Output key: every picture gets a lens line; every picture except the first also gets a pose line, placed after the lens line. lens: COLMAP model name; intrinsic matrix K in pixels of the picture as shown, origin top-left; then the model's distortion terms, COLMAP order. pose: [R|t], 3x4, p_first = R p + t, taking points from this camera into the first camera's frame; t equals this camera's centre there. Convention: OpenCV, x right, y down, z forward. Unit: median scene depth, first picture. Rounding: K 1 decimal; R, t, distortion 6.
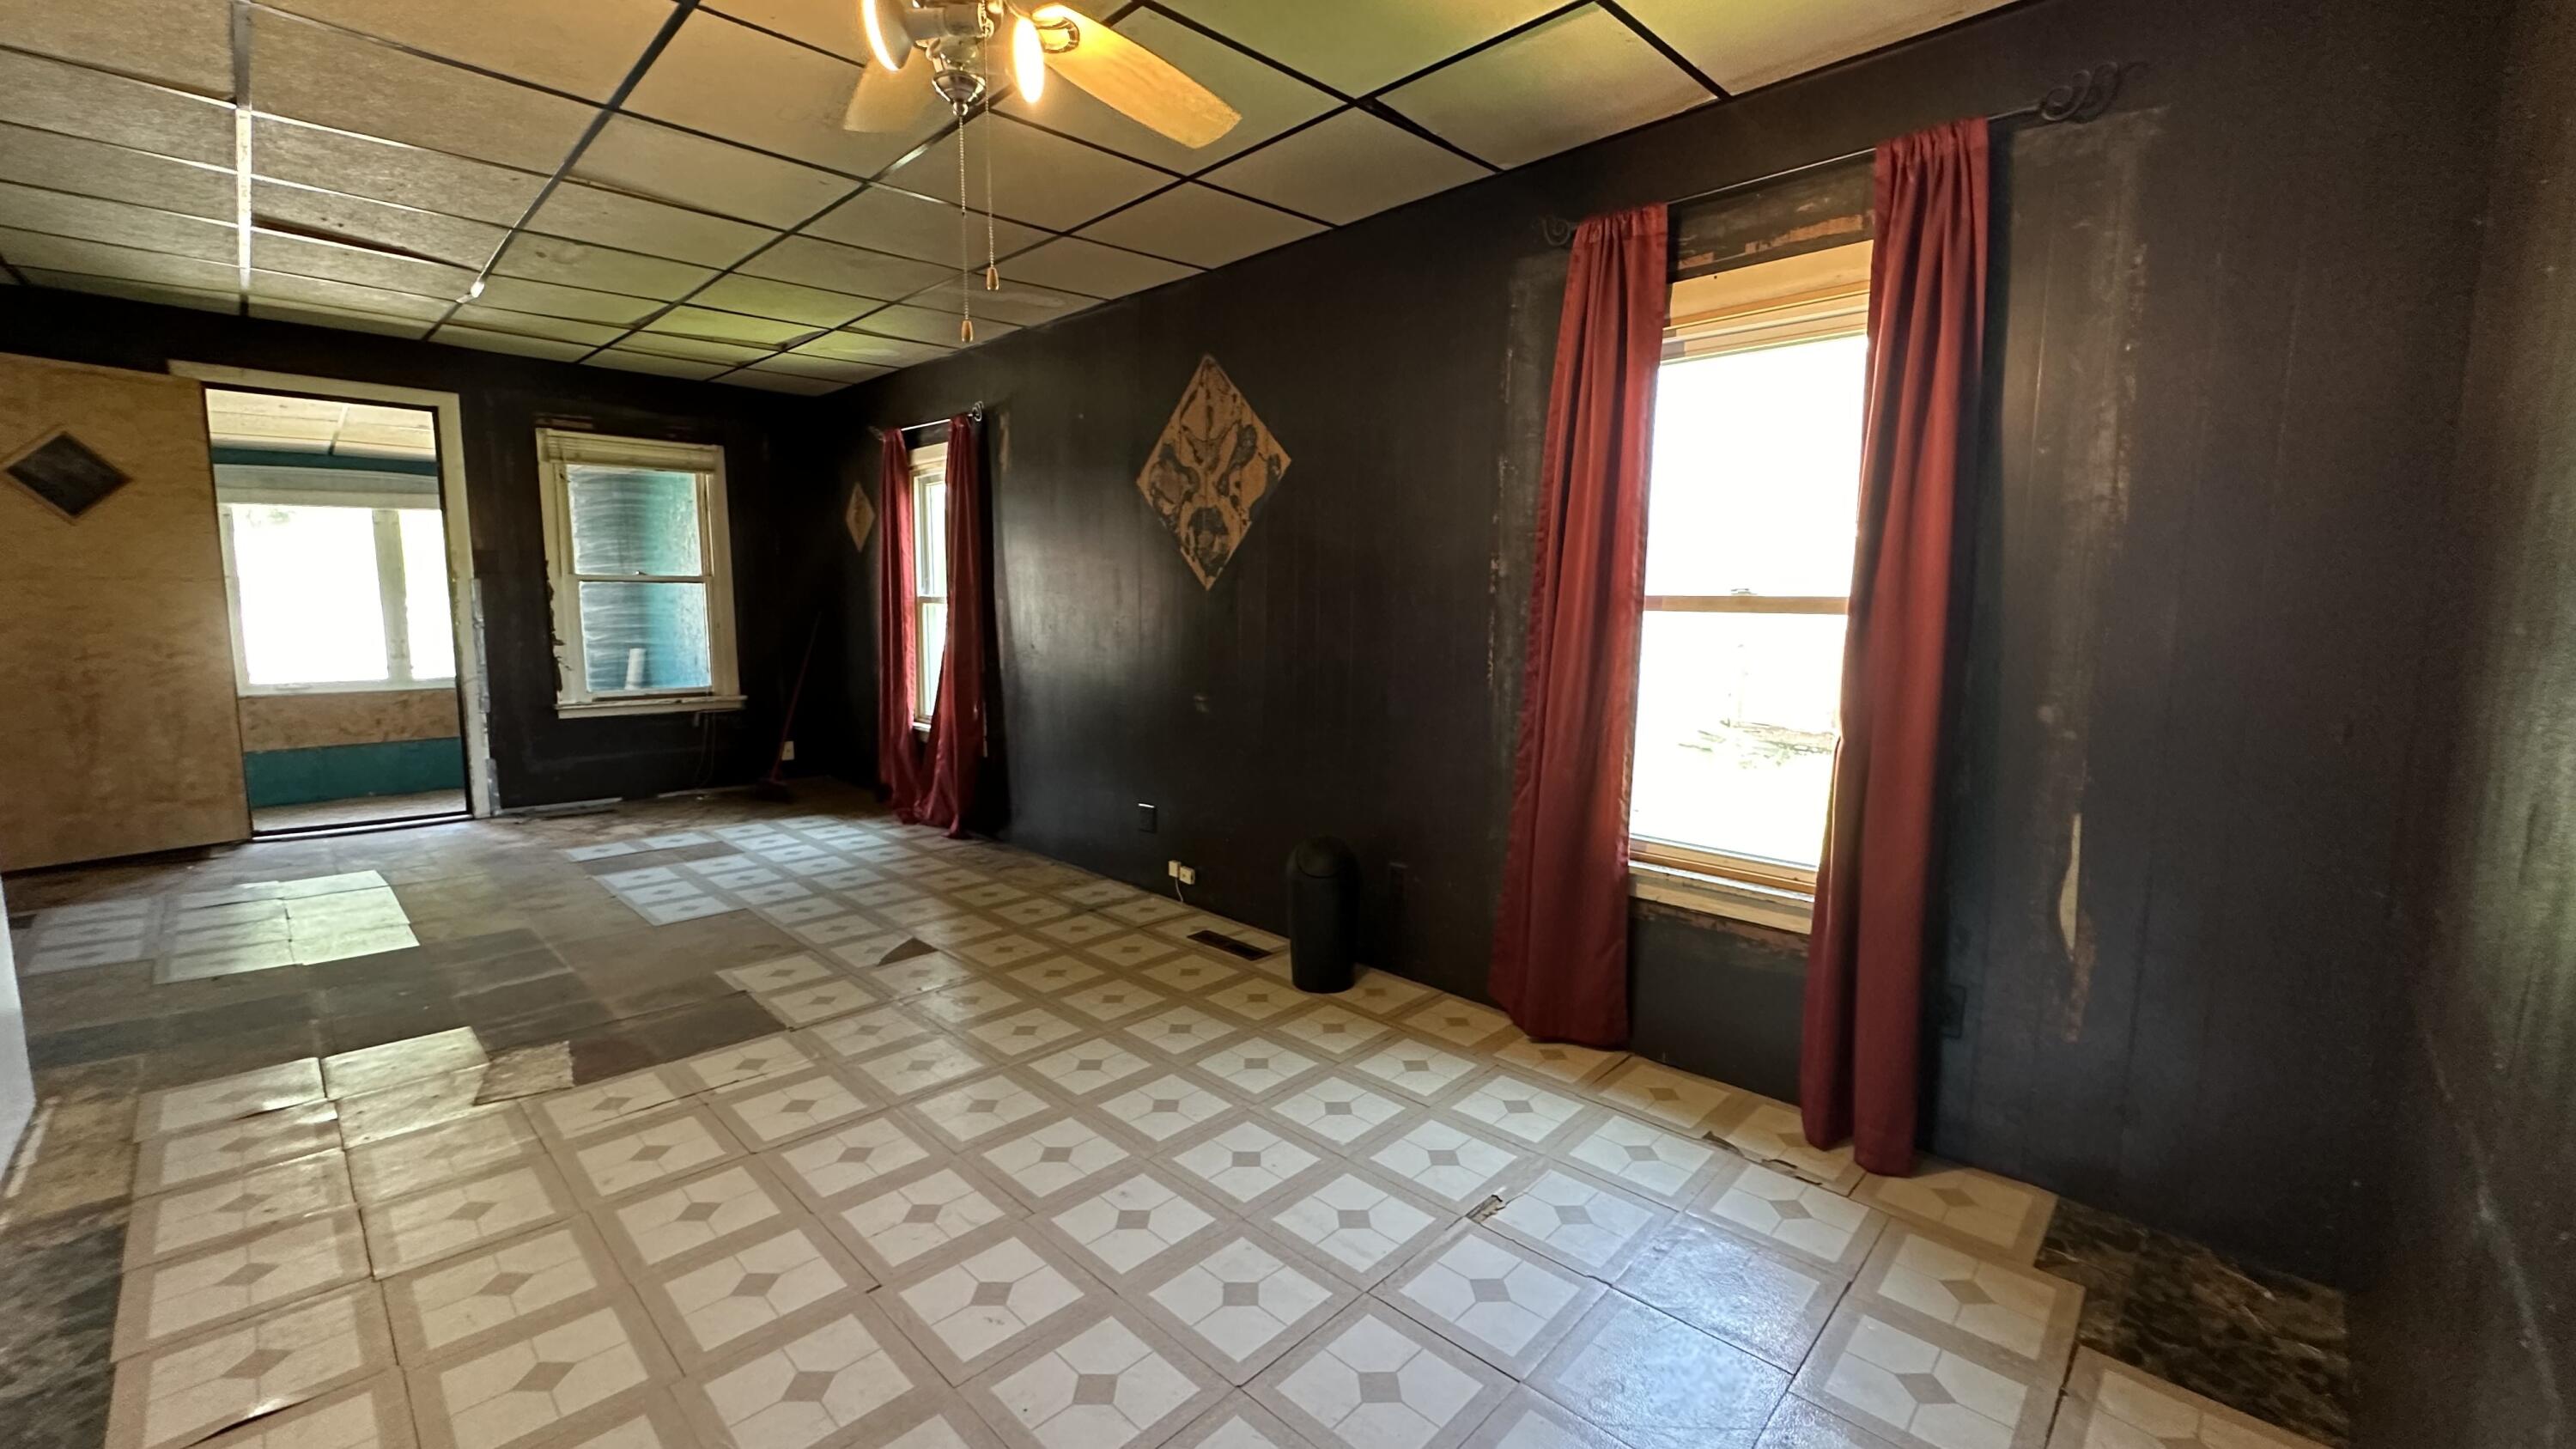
lens RADIAL K [[1027.4, 0, 1291.9], [0, 1027.4, 716.8], [0, 0, 1]] dist [0.000973, -0.000066]
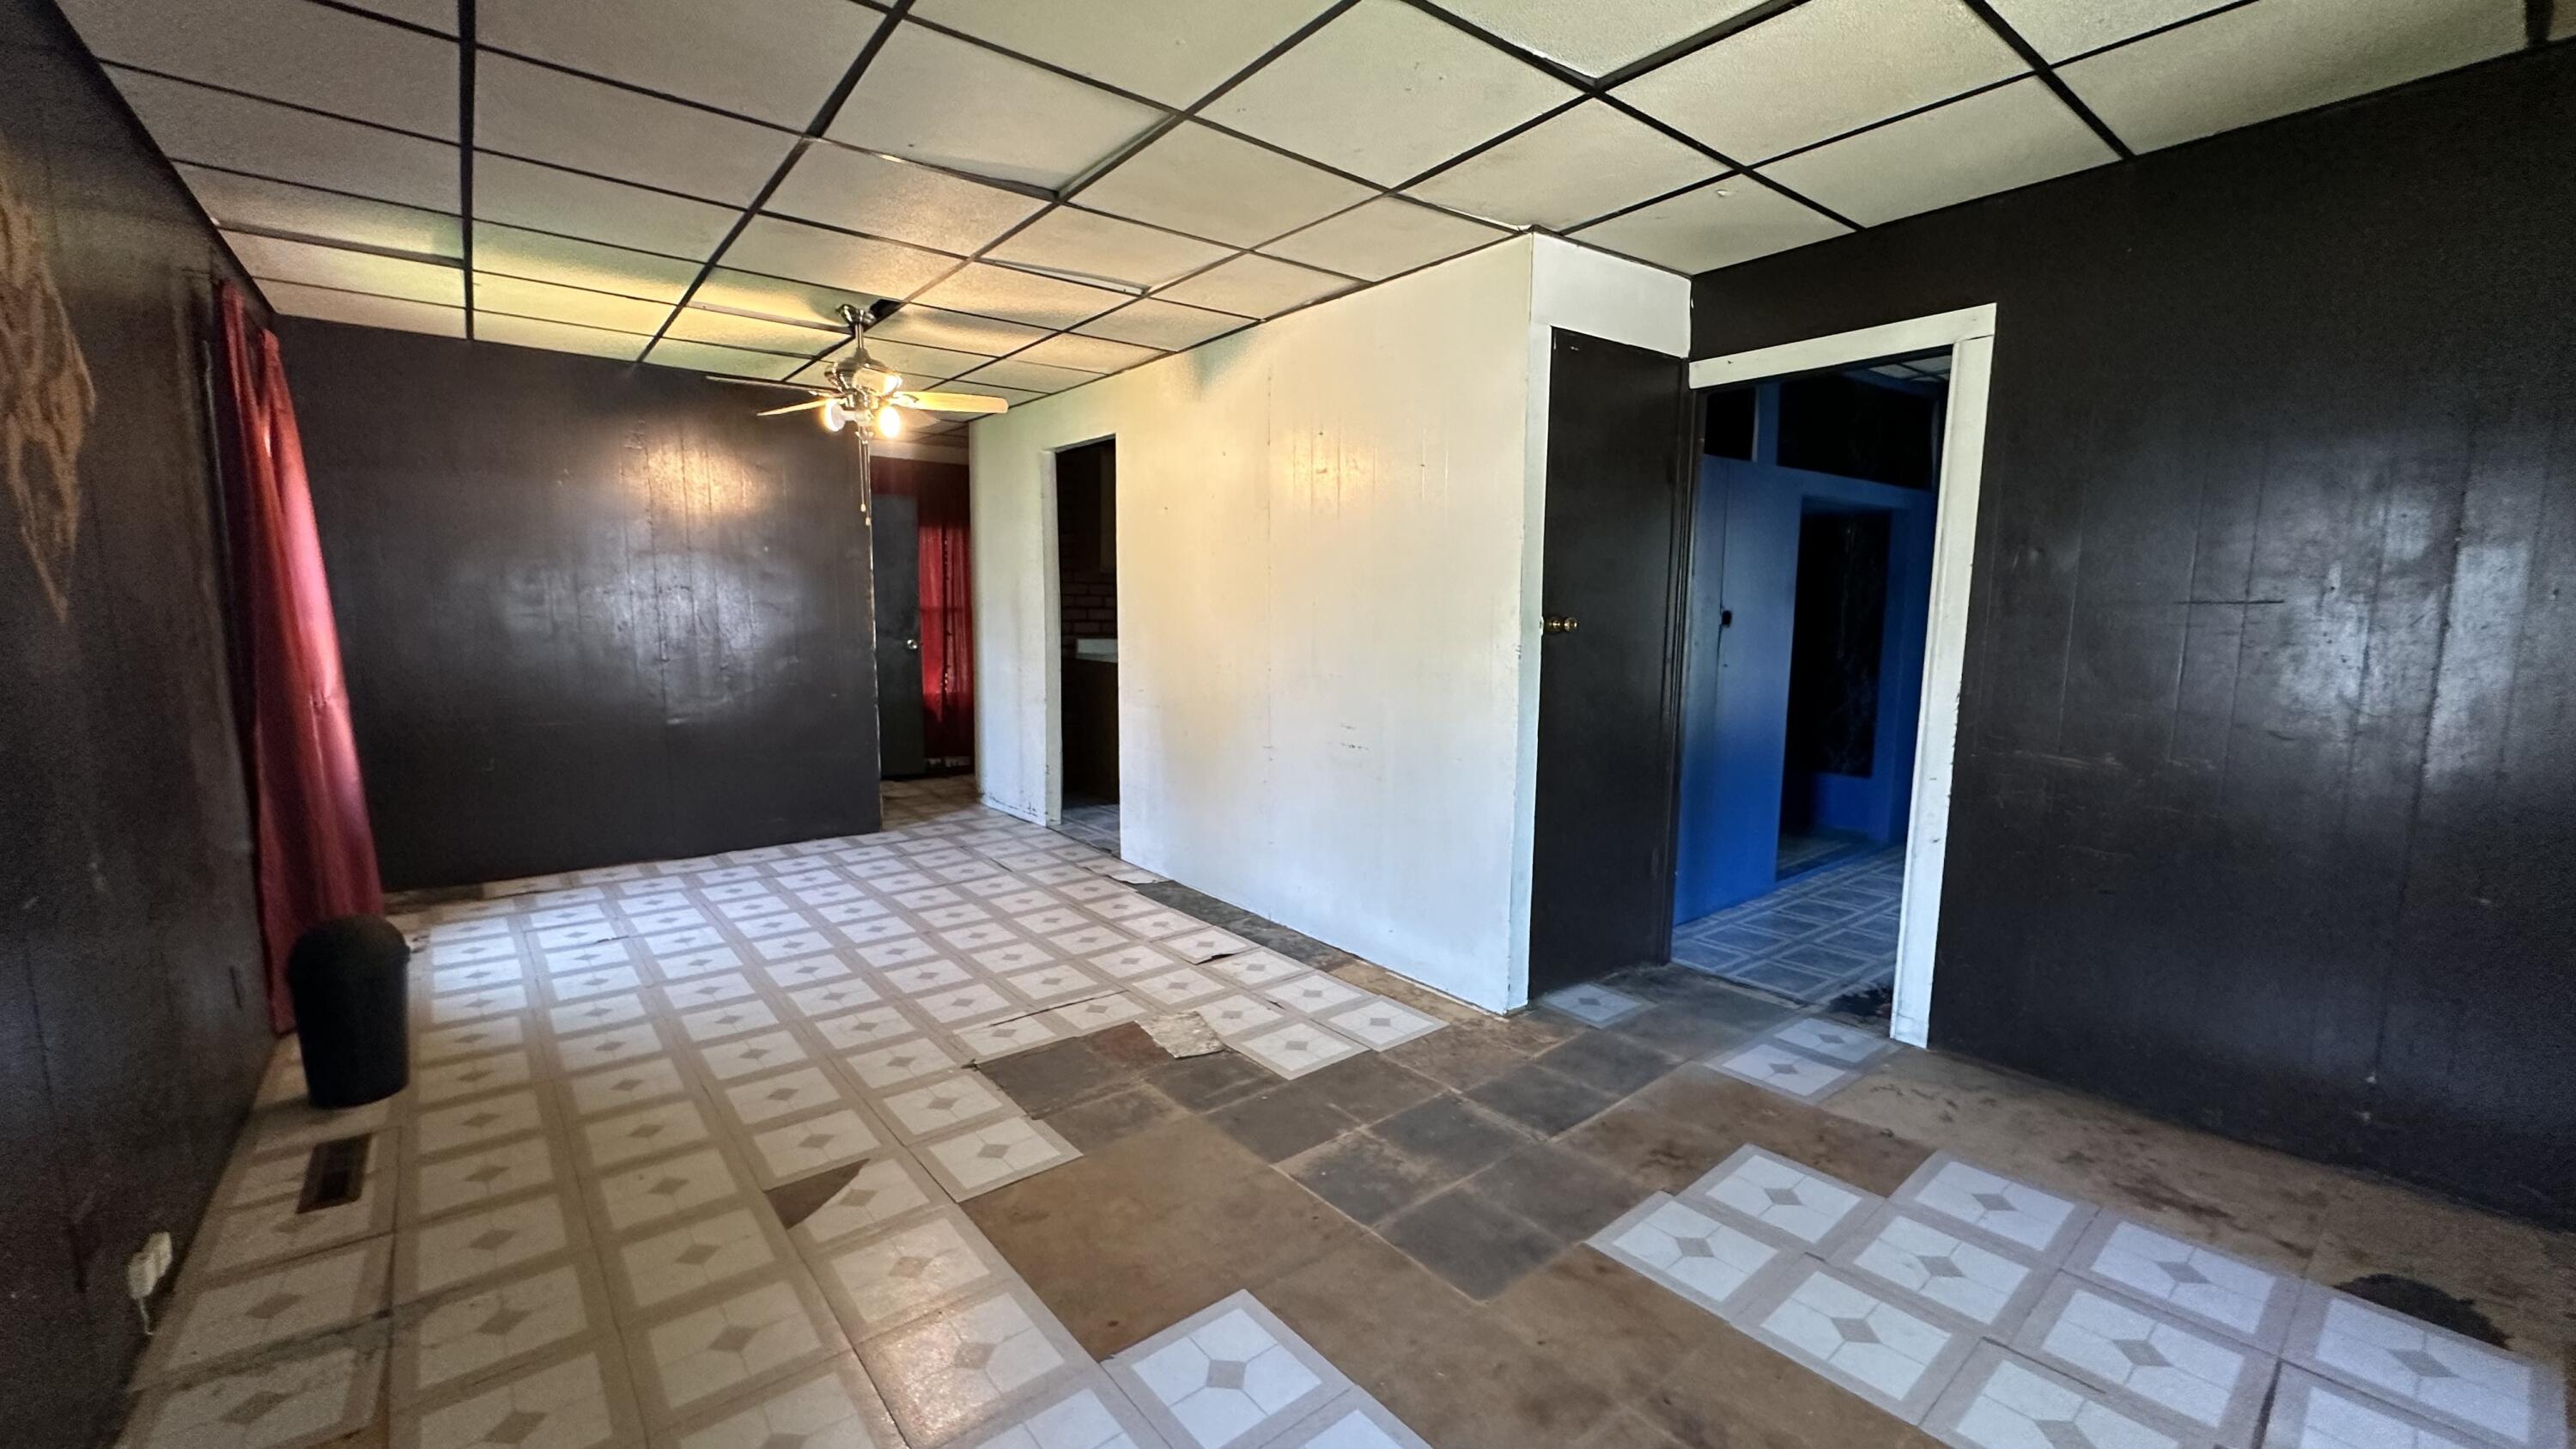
lens RADIAL K [[1027.4, 0, 1286.1], [0, 1027.4, 728.2], [0, 0, 1]] dist [0.000973, -0.000066]
pose [[-0.992520, -0.032039, 0.117807, -1.002168], [-0.002965, 0.970991, 0.239100, -0.283290], [-0.122050, 0.236962, -0.963822, 2.068944]]
